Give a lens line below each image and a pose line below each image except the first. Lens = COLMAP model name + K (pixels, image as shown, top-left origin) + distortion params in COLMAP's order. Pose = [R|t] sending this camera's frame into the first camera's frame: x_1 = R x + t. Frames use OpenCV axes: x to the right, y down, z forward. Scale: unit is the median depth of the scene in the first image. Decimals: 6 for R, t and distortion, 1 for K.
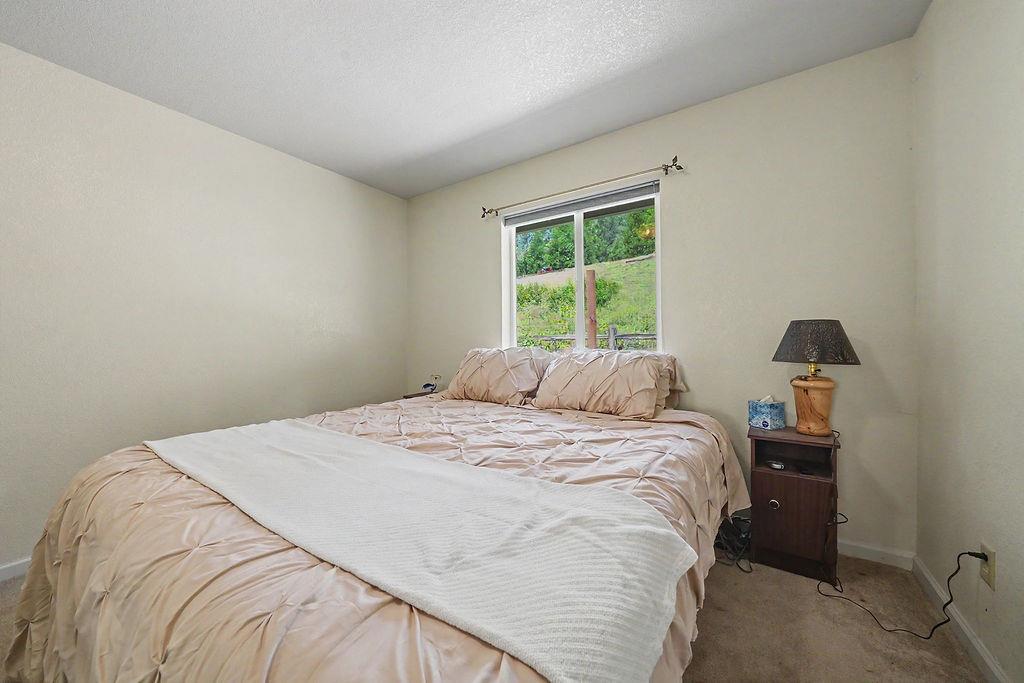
lens RADIAL K [[356.8, 0, 504.4], [0, 356.8, 341.0], [0, 0, 1]] dist [-0.012943, 0.000062]
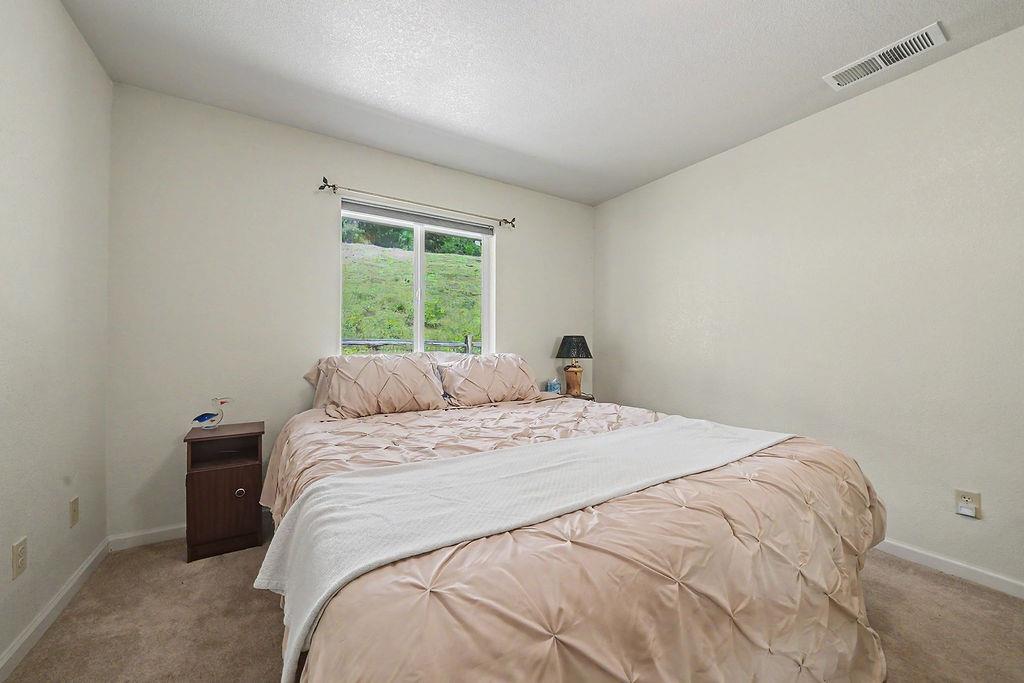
lens RADIAL K [[356.8, 0, 504.4], [0, 356.8, 341.0], [0, 0, 1]] dist [-0.012943, 0.000062]
pose [[0.432012, 0.022016, 0.901599, -0.998019], [-0.004001, 0.999739, -0.022496, 0.014106], [-0.901859, 0.006111, 0.431987, 0.489499]]
